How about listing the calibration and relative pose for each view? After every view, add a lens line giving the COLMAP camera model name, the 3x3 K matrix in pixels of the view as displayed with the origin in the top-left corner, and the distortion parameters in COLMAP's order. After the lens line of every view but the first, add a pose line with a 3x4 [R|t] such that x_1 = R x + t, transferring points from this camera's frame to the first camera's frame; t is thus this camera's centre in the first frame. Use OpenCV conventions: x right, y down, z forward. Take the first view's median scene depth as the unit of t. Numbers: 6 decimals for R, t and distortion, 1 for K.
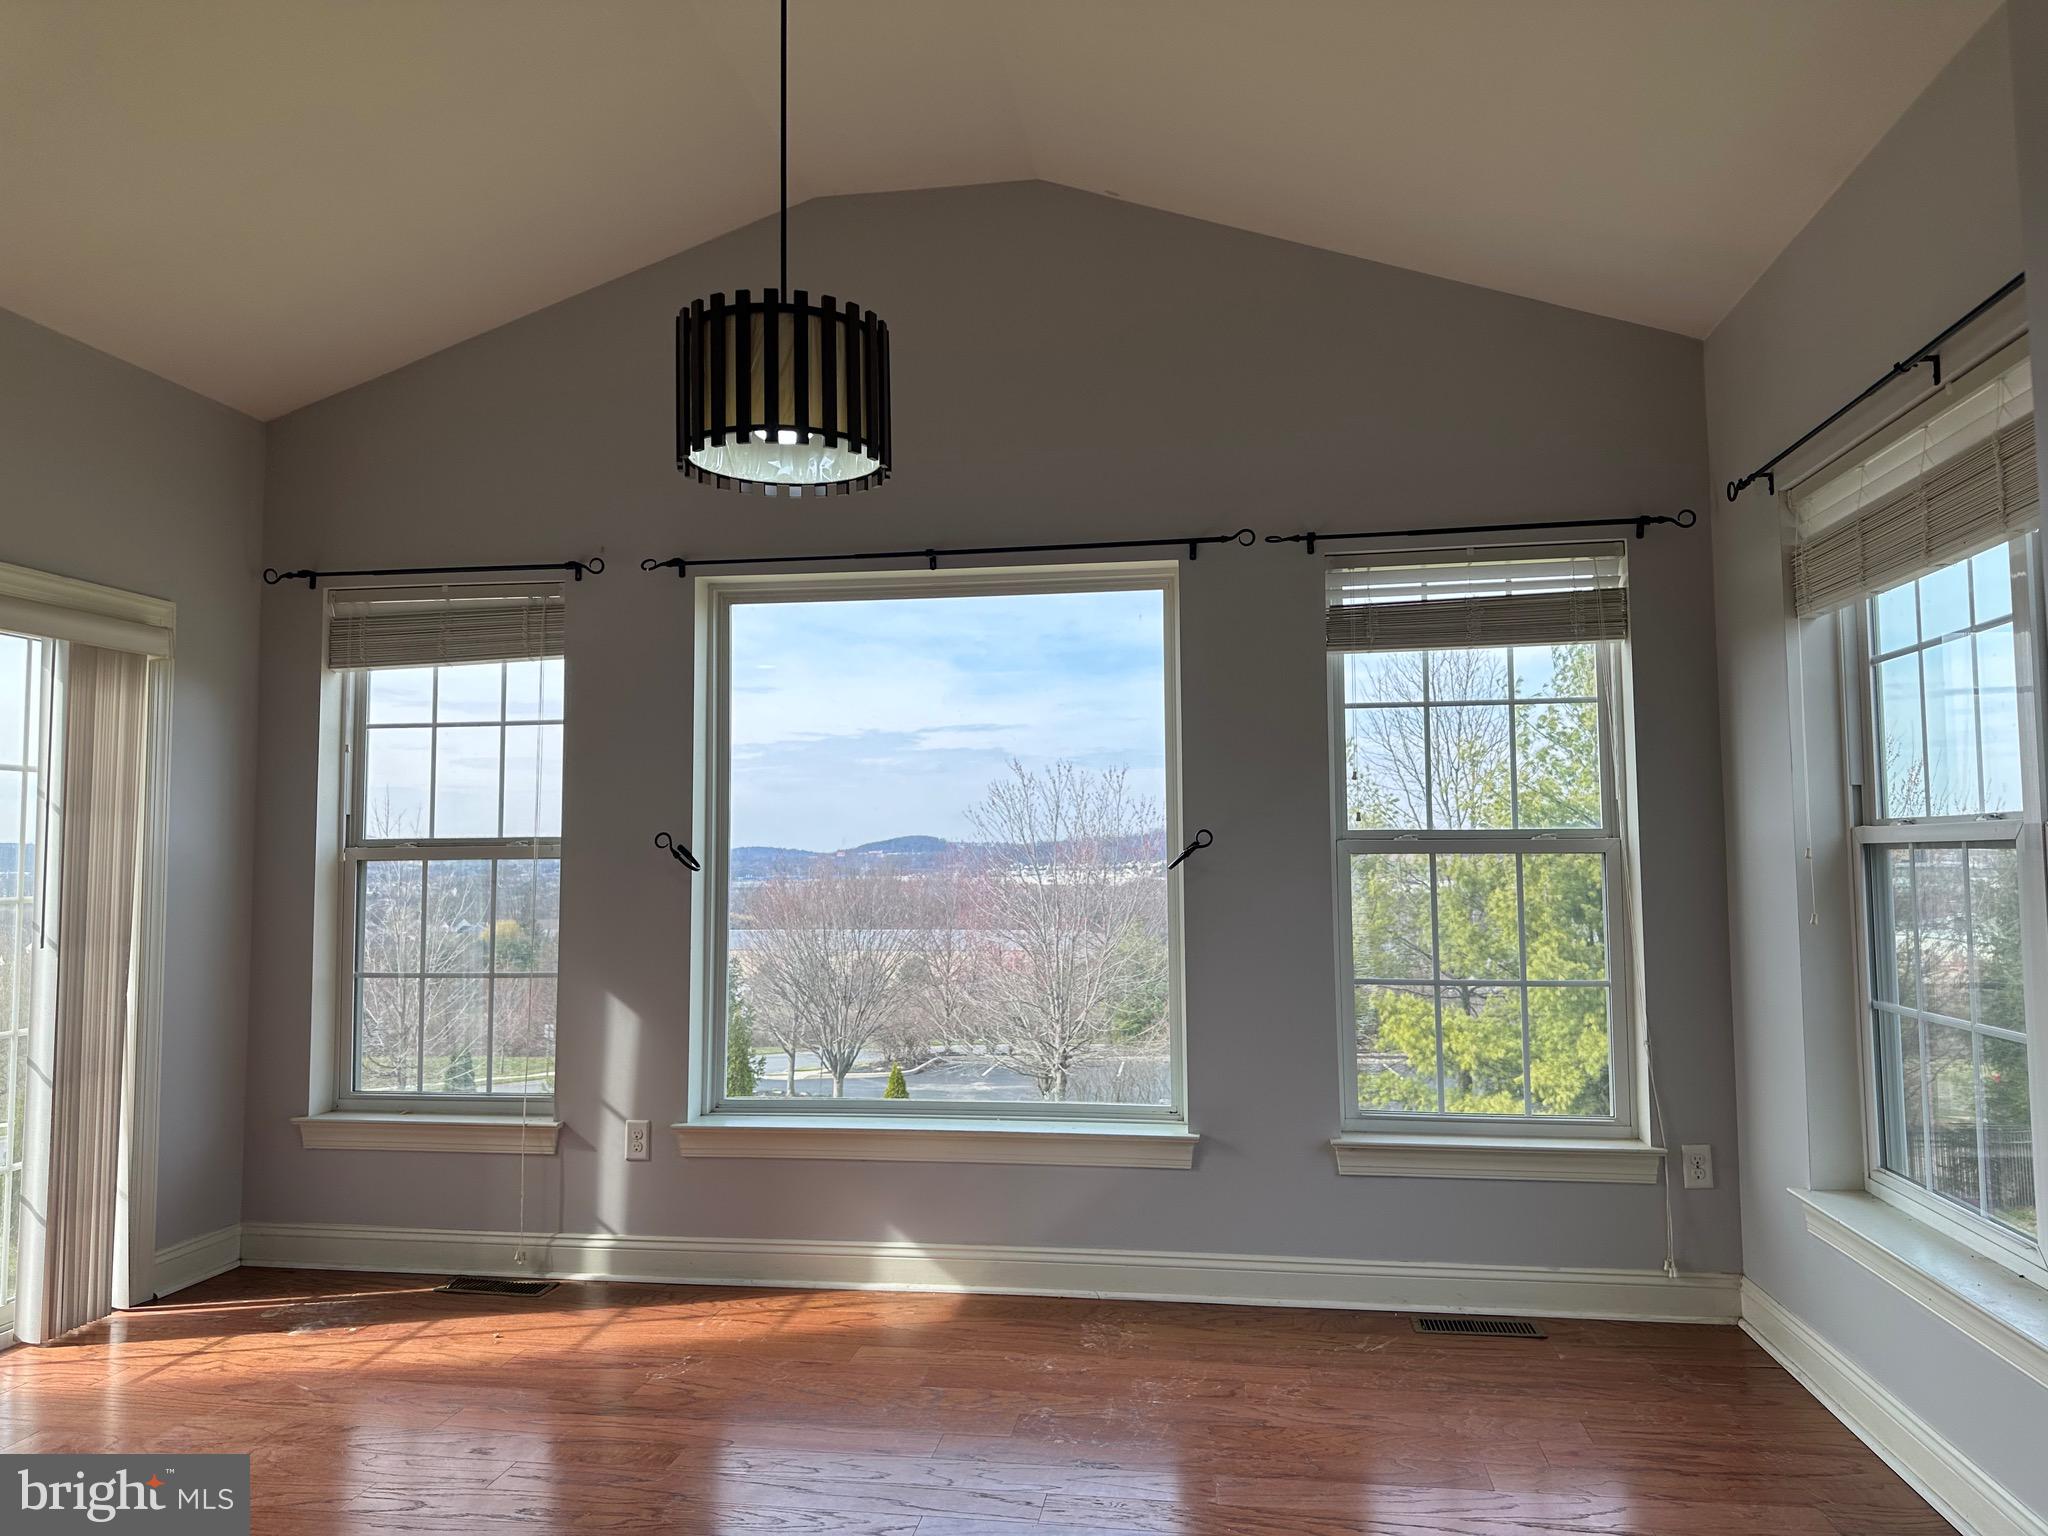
lens RADIAL K [[1431.2, 0, 1029.0], [0, 1431.2, 762.4], [0, 0, 1]] dist [0.073707, -0.082893]
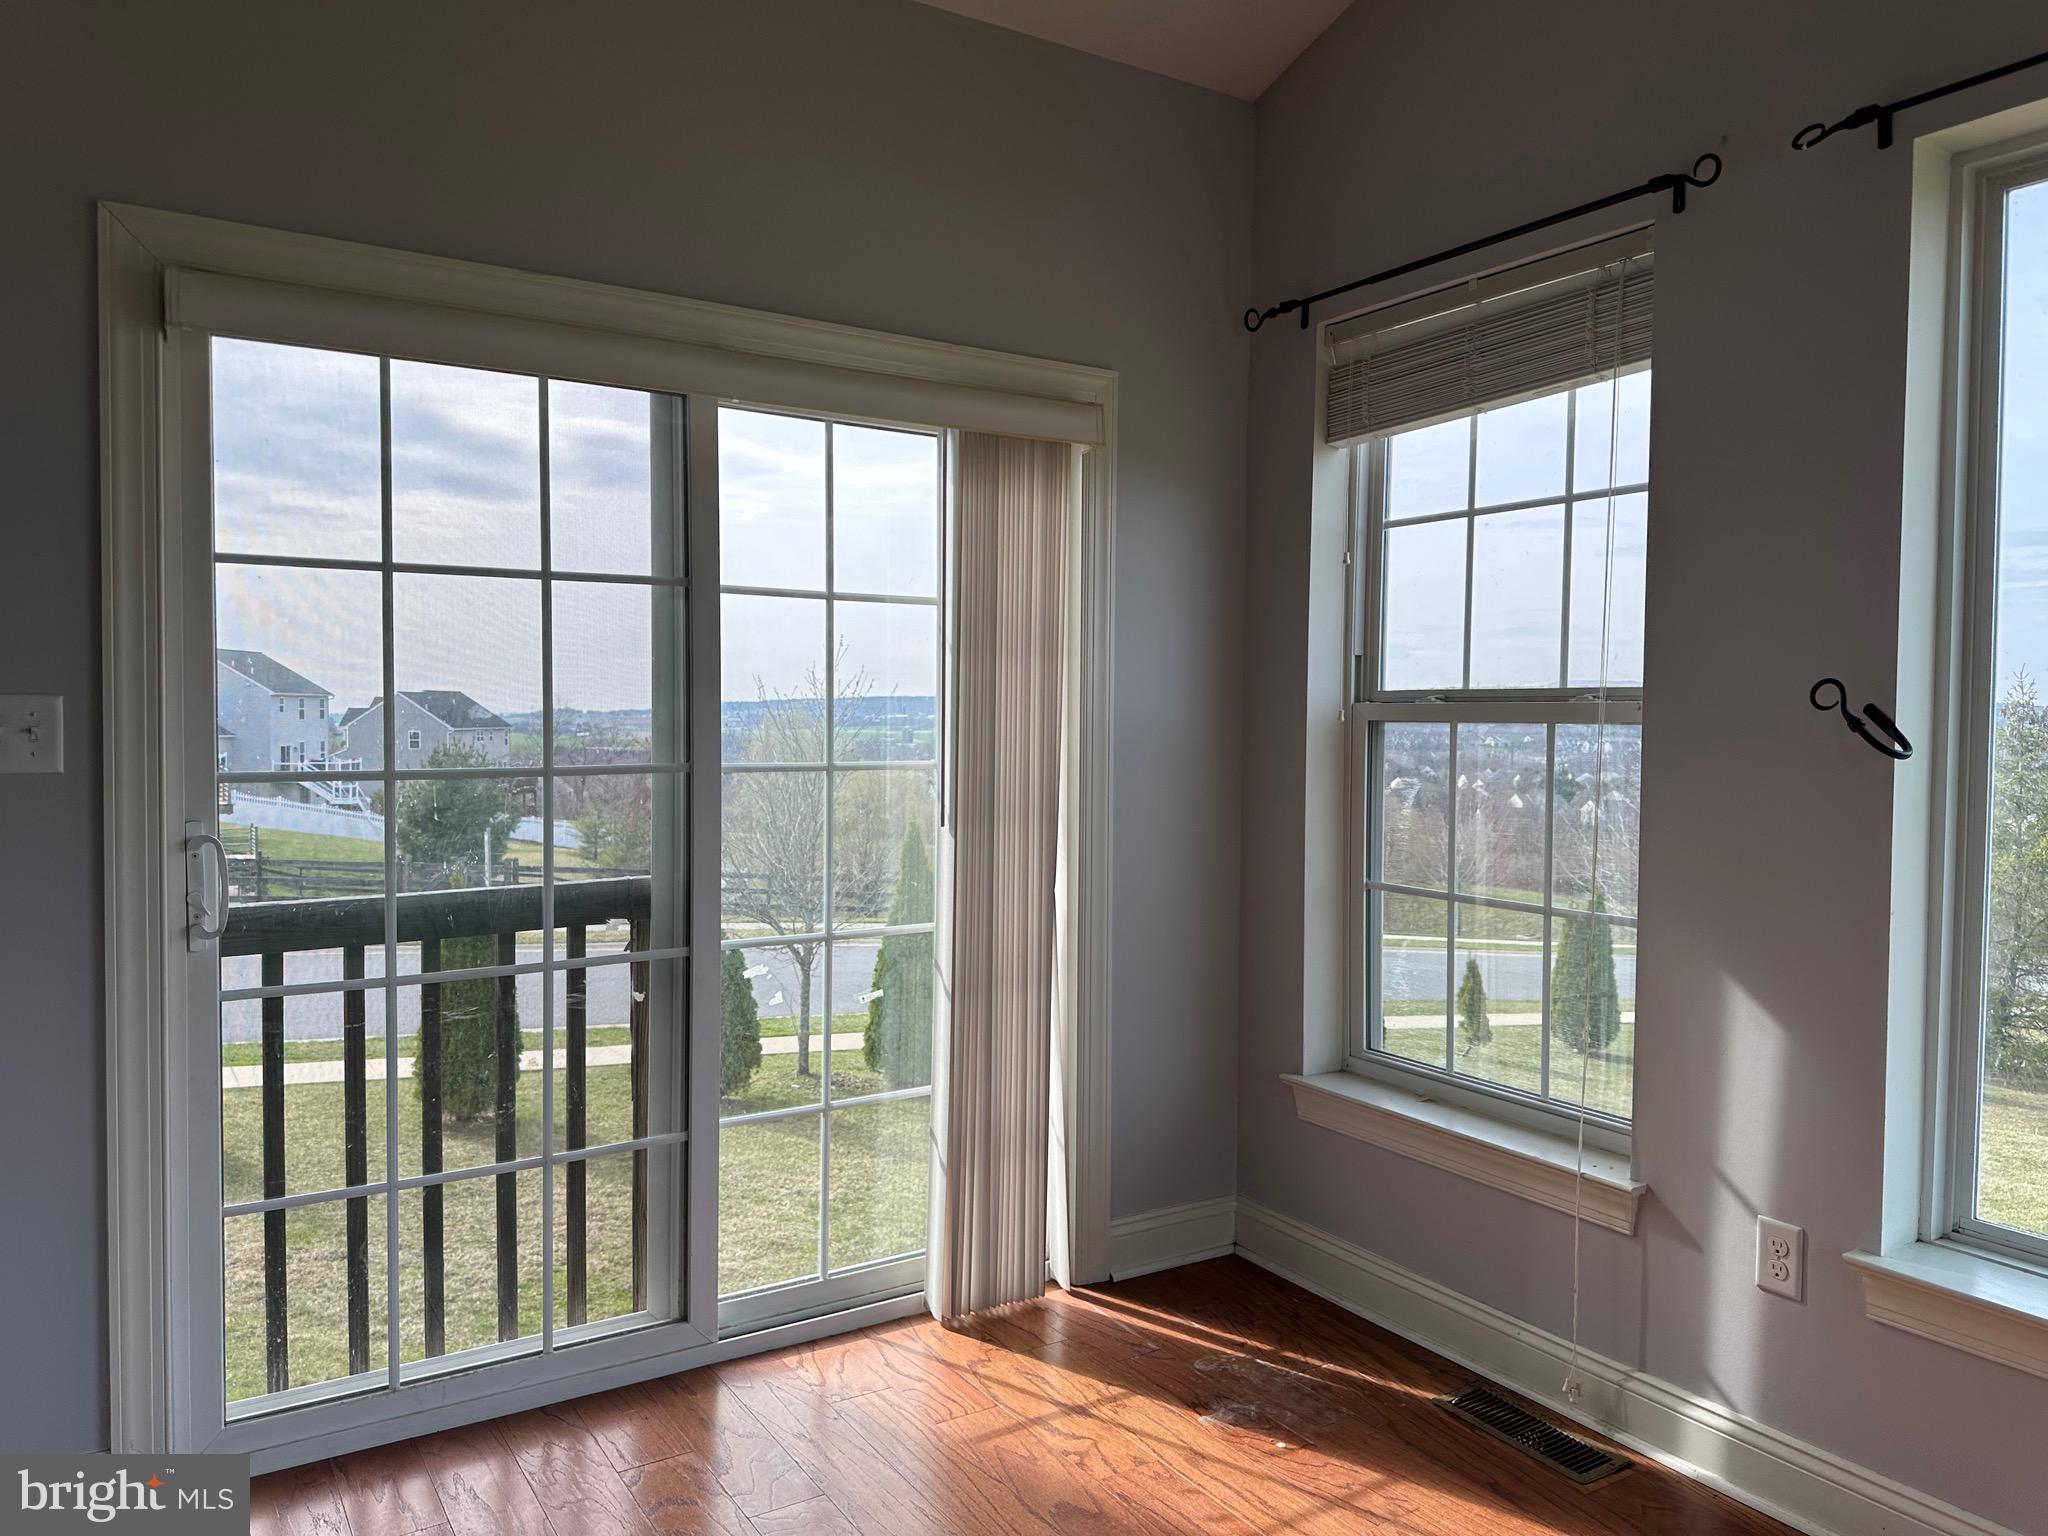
lens RADIAL K [[1431.2, 0, 1029.0], [0, 1431.2, 762.4], [0, 0, 1]] dist [0.073707, -0.082893]
pose [[0.648828, 0.039030, -0.759934, -0.049842], [0.041955, 0.995330, 0.086941, 0.021870], [0.759778, -0.088293, 0.644160, 0.453018]]
